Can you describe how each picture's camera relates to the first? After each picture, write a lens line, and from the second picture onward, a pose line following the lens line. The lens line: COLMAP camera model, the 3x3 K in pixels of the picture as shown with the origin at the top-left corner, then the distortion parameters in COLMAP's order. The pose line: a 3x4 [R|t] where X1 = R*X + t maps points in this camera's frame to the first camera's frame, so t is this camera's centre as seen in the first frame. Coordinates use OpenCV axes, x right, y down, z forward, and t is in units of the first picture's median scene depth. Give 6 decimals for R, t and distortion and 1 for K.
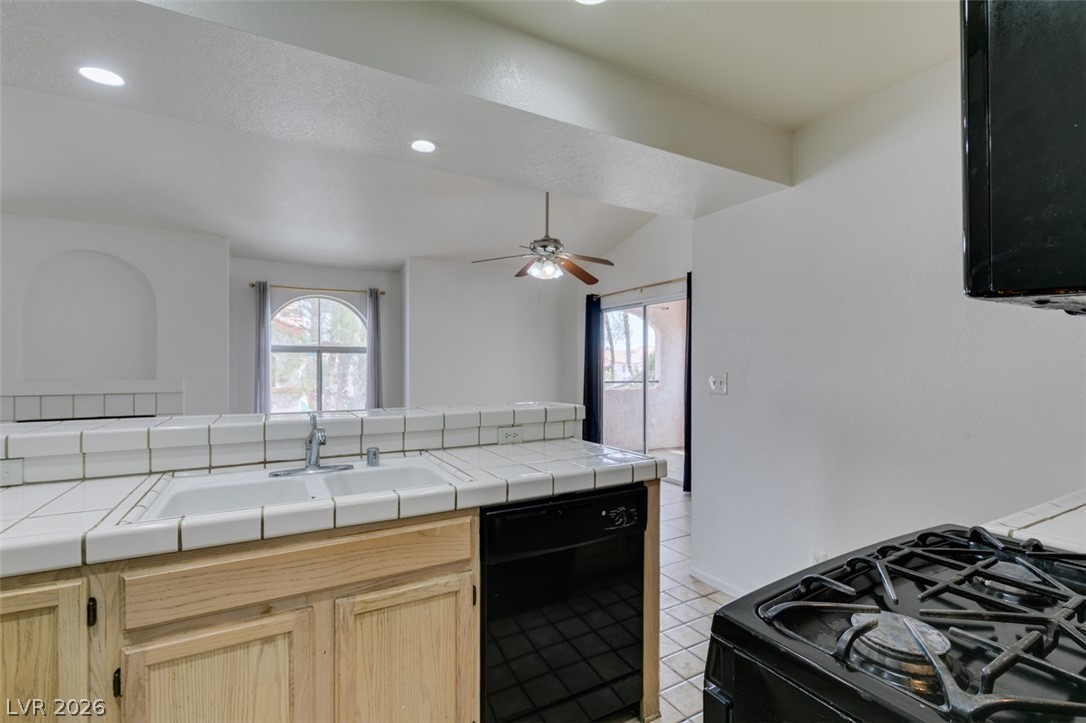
lens RADIAL K [[487.0, 0, 540.6], [0, 487.0, 369.0], [0, 0, 1]] dist [0.001668, -0.001354]
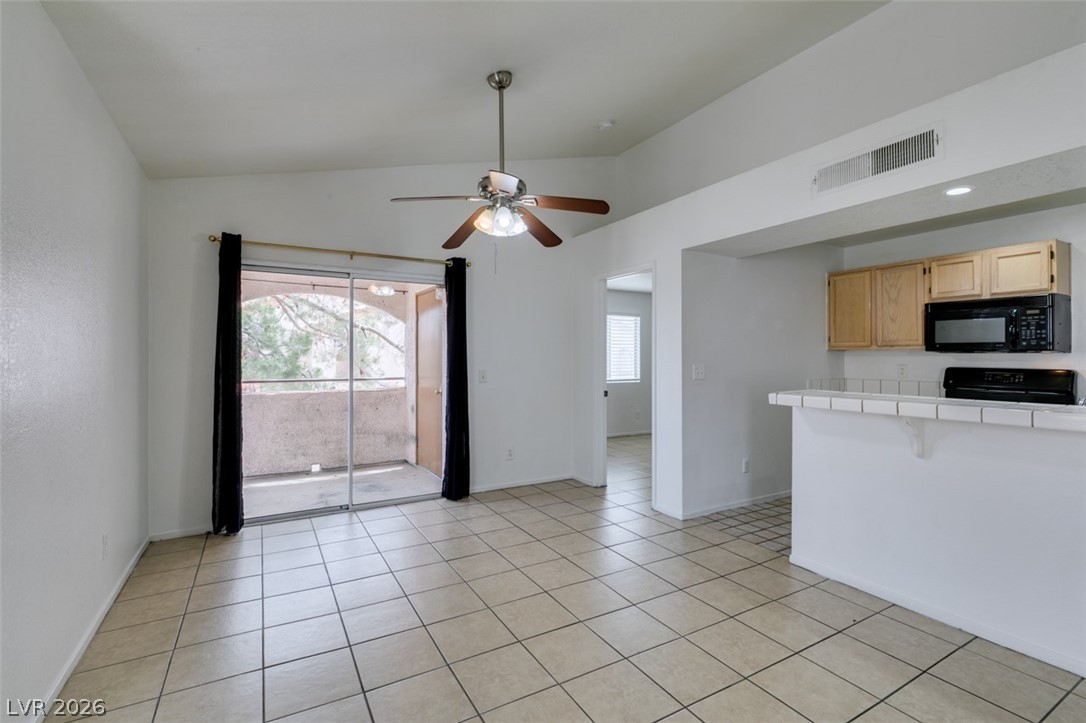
lens RADIAL K [[487.0, 0, 539.8], [0, 487.0, 354.7], [0, 0, 1]] dist [0.001668, -0.001354]
pose [[-0.009067, 0.007068, 0.999934, -0.514140], [0.008773, 0.999937, -0.006988, -0.008001], [-0.999920, 0.008710, -0.009128, 0.722834]]
